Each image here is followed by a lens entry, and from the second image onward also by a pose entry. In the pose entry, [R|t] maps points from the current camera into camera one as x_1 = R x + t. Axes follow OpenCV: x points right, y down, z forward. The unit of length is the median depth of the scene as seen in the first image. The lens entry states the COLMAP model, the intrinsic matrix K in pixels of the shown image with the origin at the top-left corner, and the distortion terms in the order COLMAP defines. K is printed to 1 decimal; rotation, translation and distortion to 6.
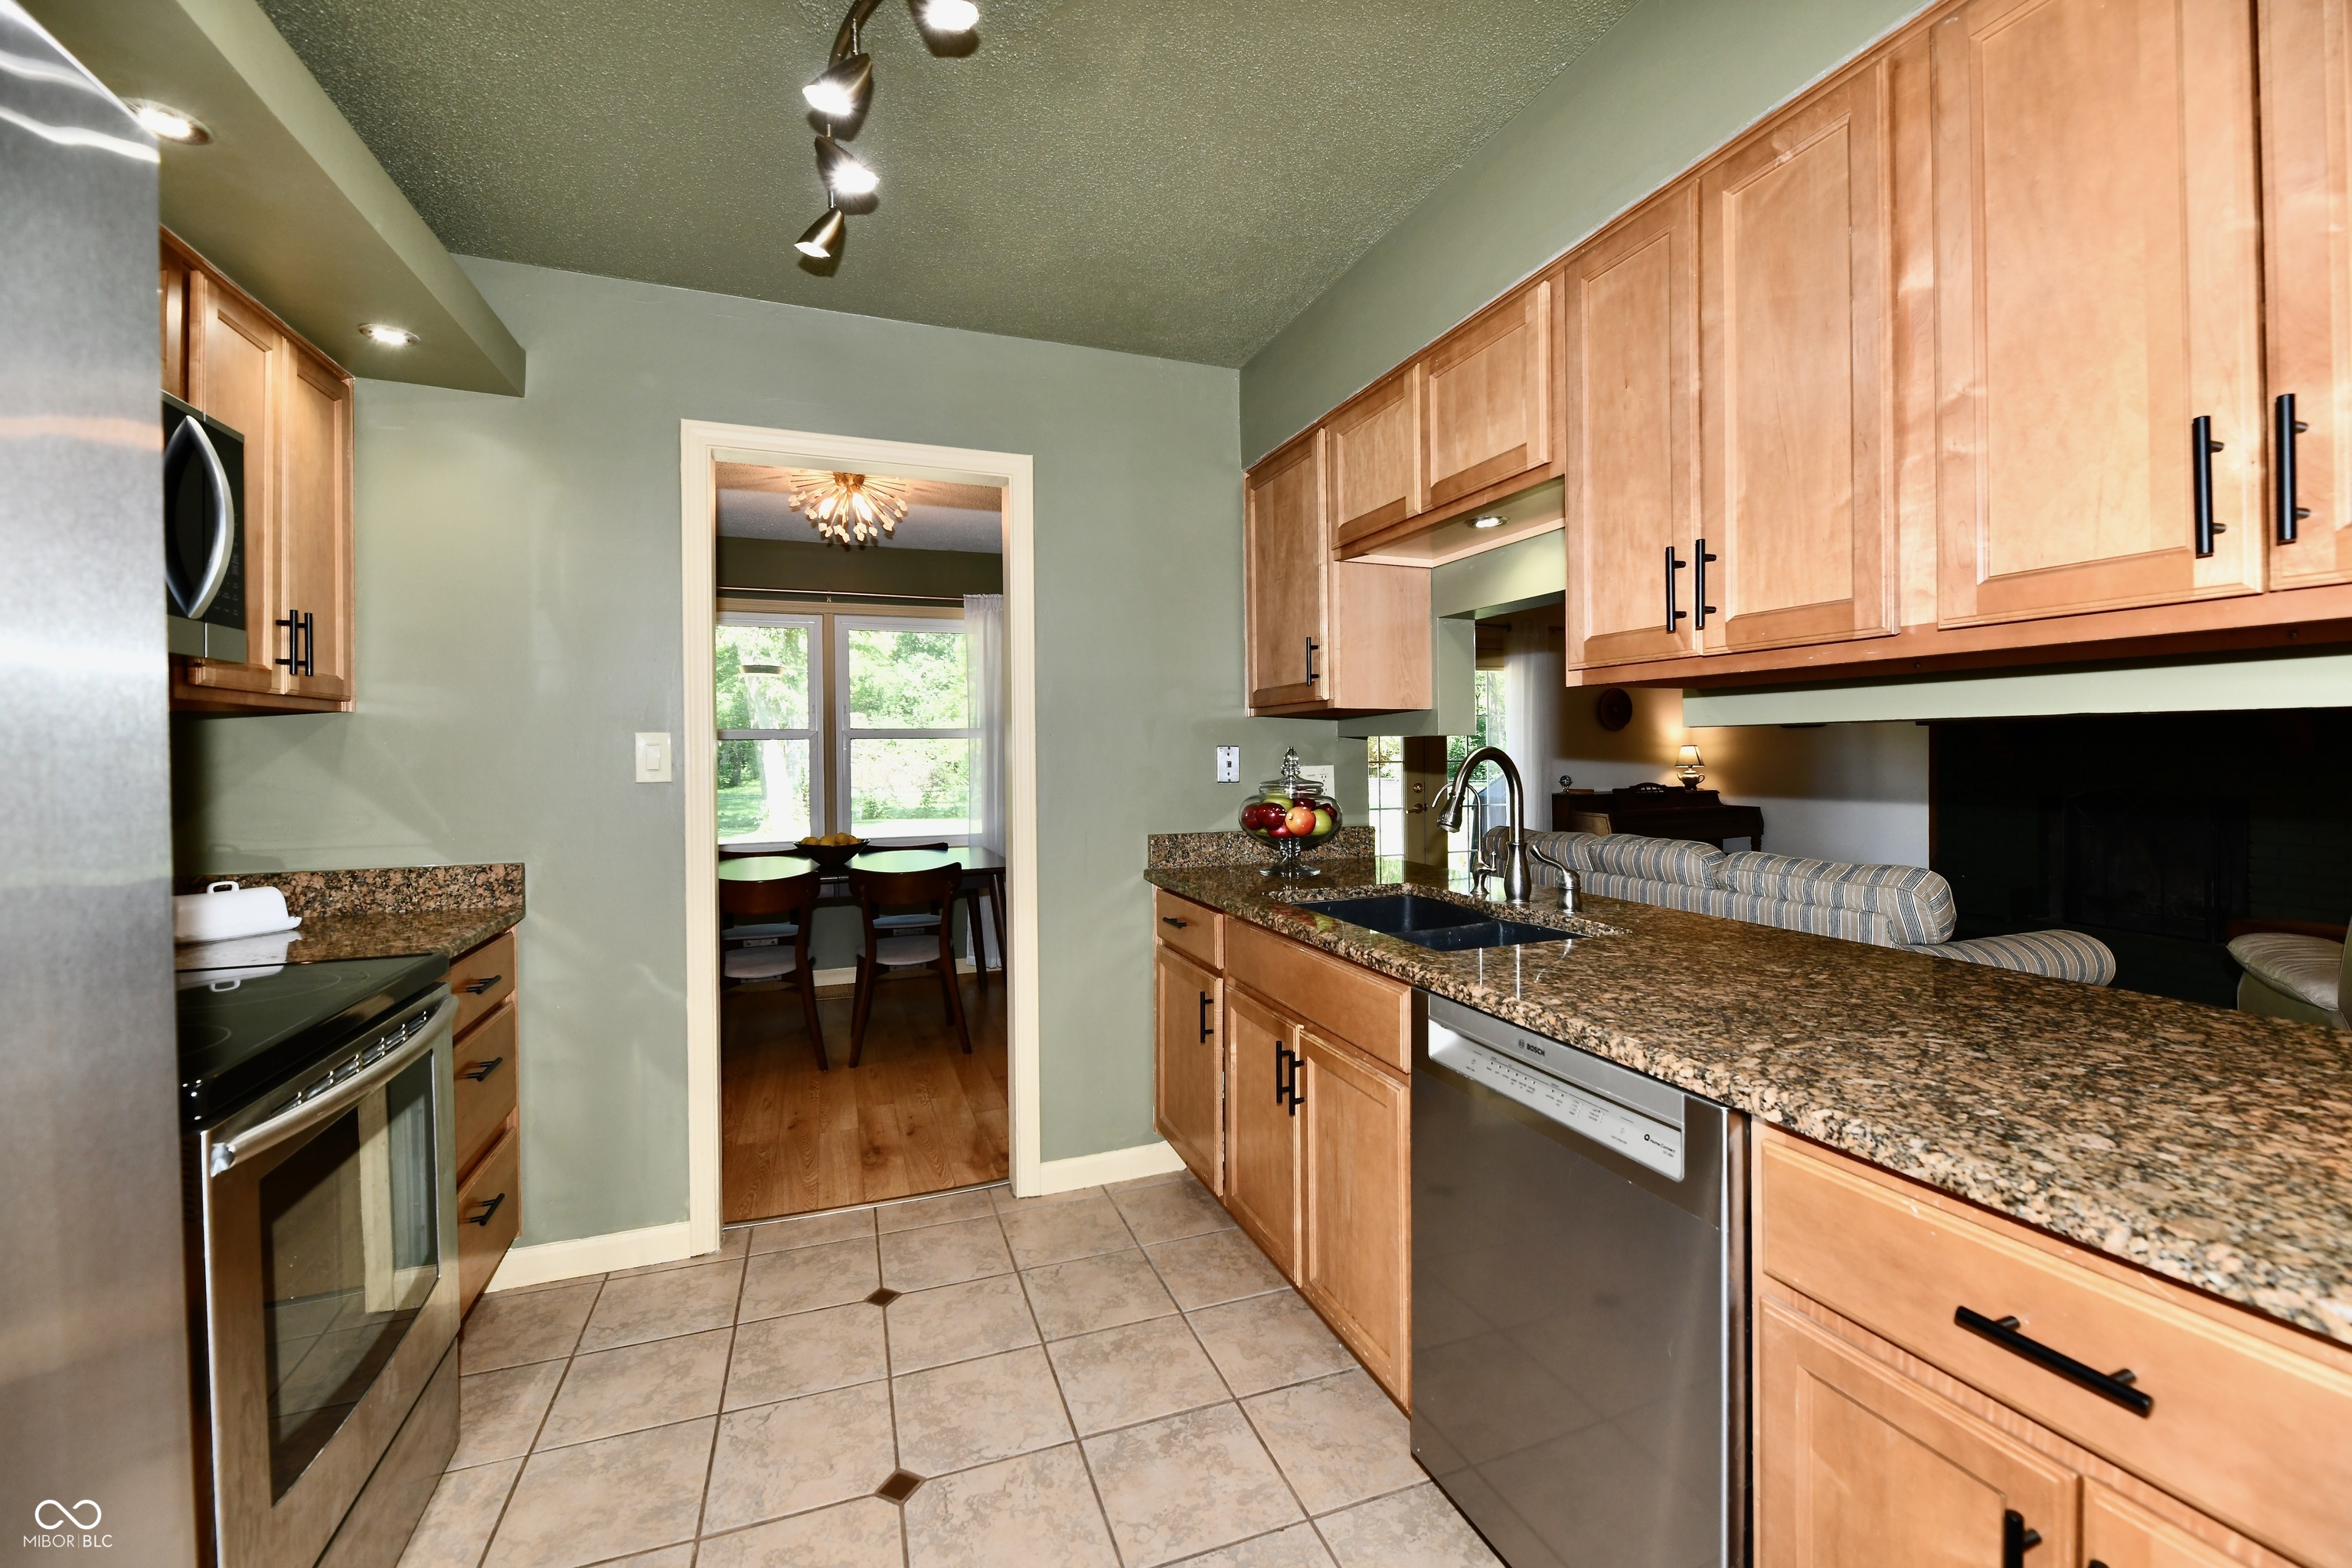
lens RADIAL K [[965.8, 0, 1195.7], [0, 965.8, 759.5], [0, 0, 1]] dist [-0.006291, -0.000845]
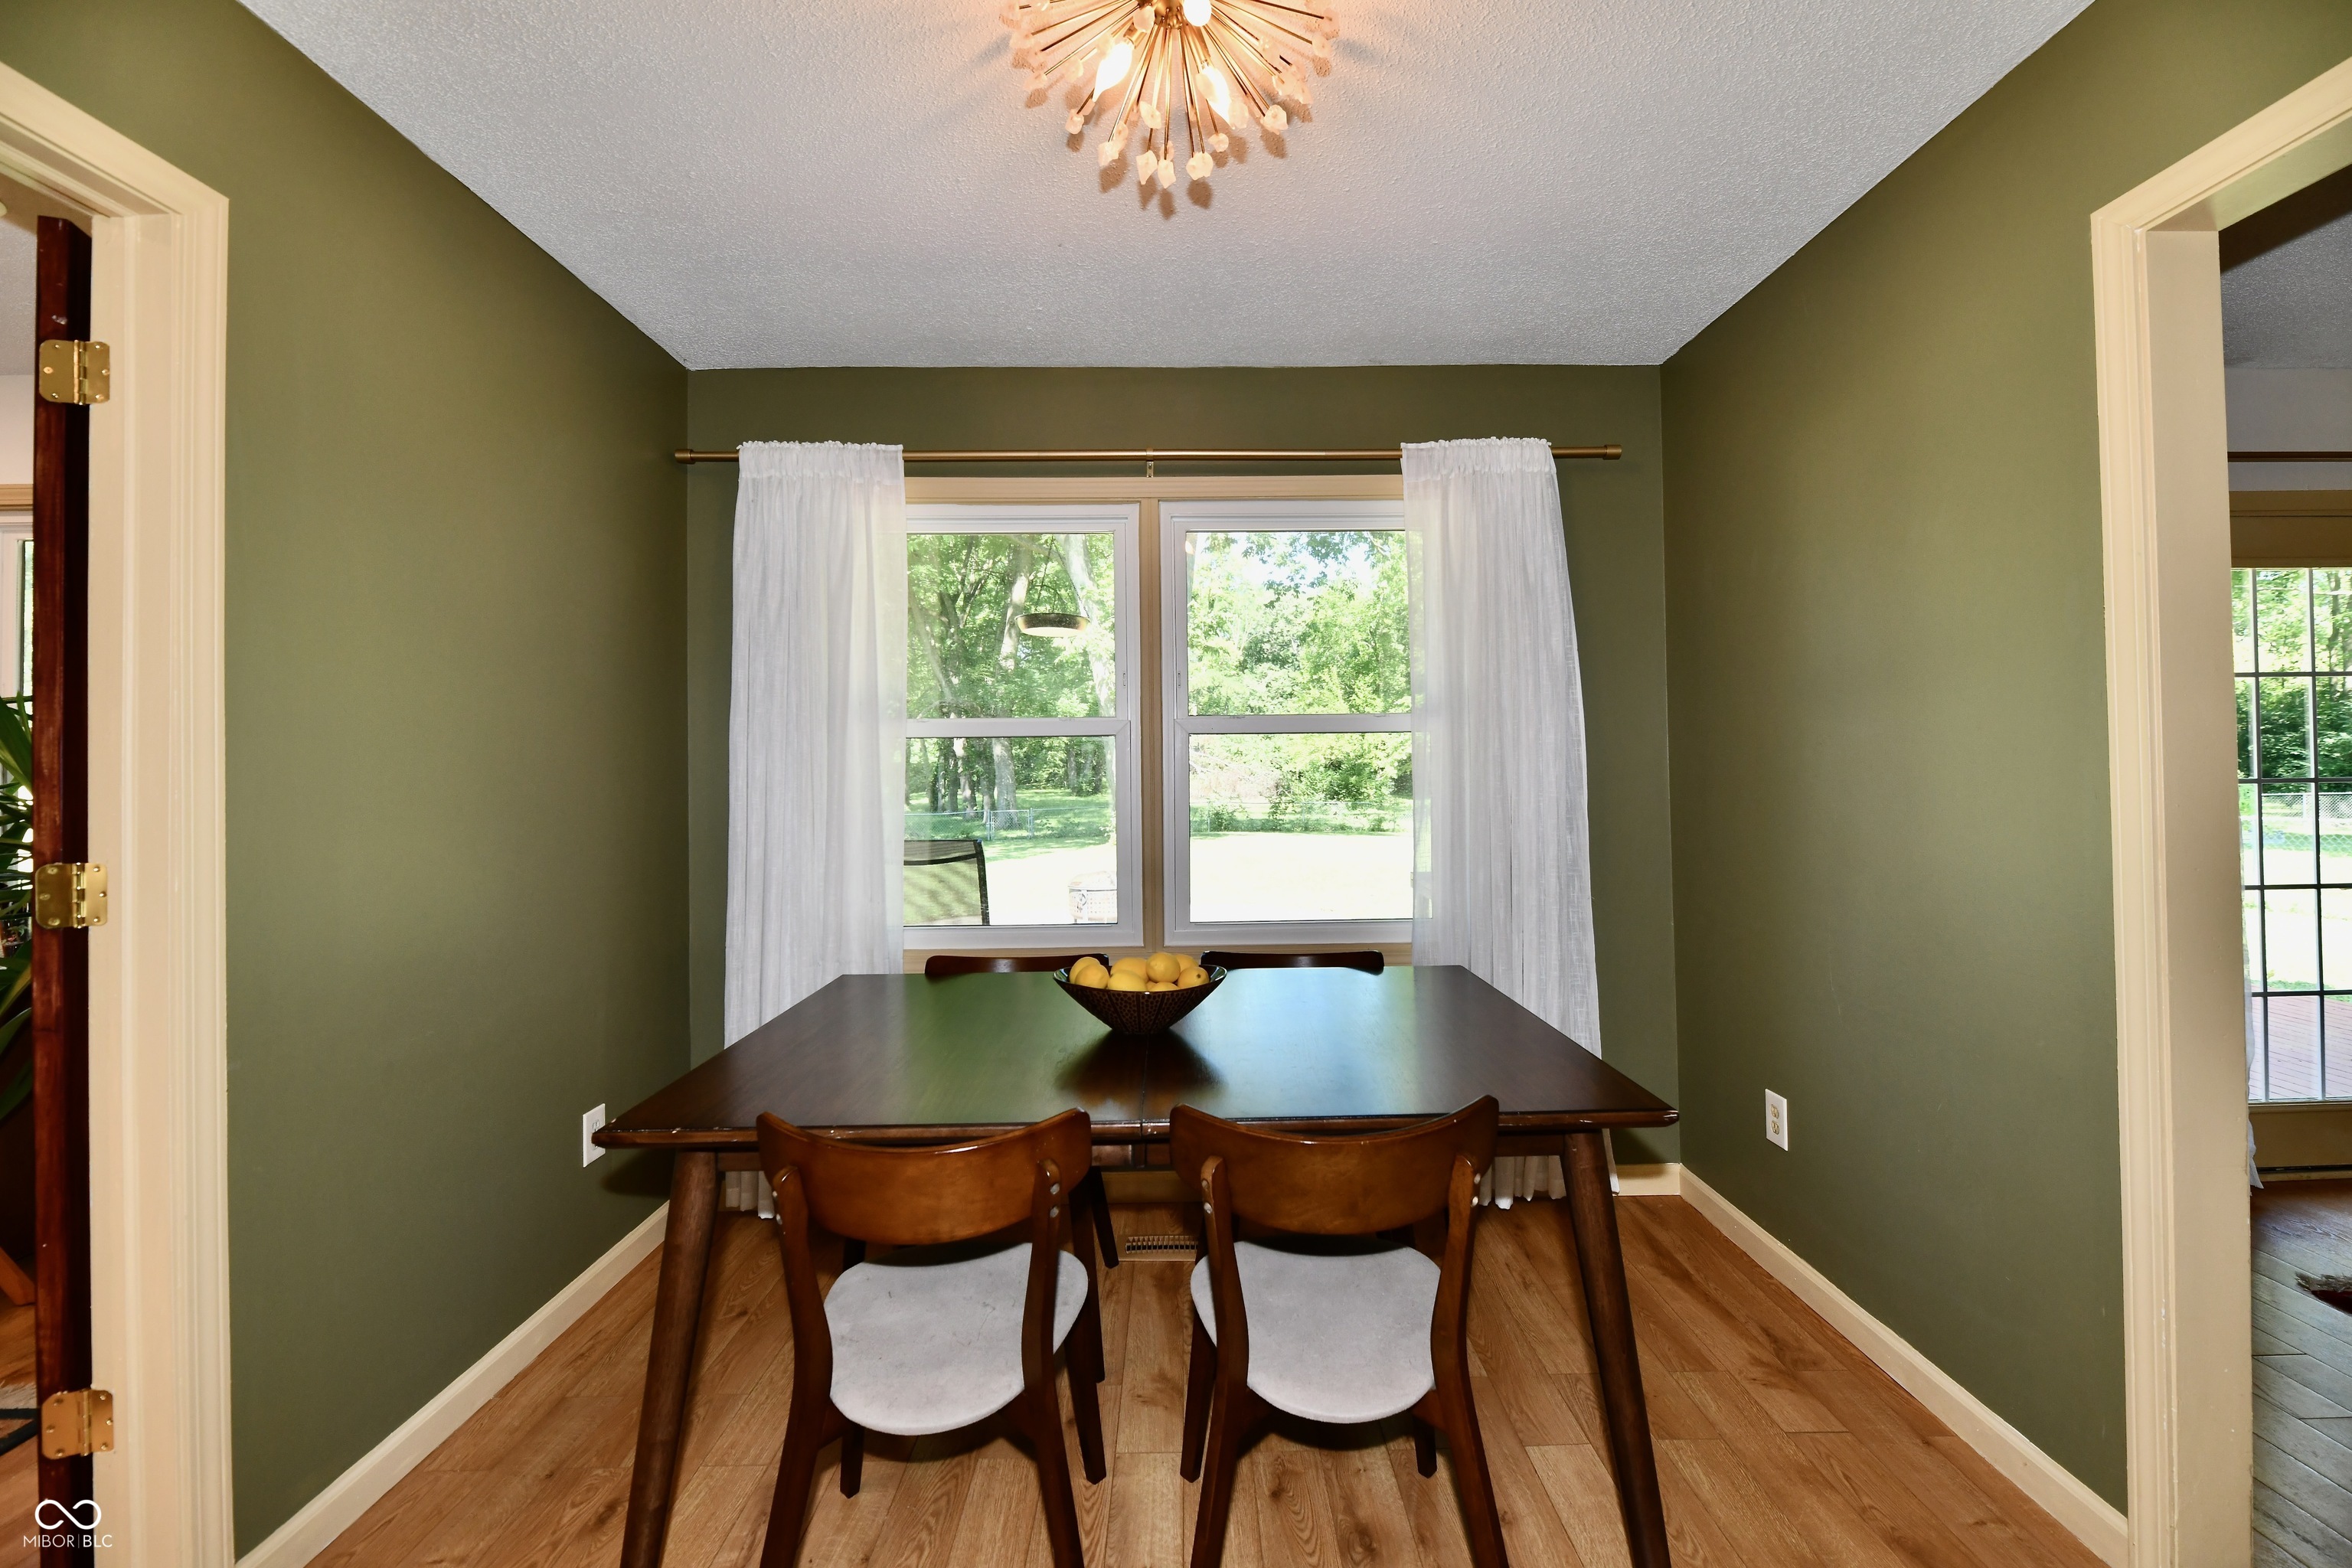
lens RADIAL K [[965.8, 0, 1193.2], [0, 965.8, 769.2], [0, 0, 1]] dist [-0.006291, -0.000845]
pose [[0.939104, 0.002361, -0.343626, -0.239591], [-0.002088, 0.999997, 0.001165, -0.004431], [0.343628, -0.000376, 0.939106, 0.694591]]
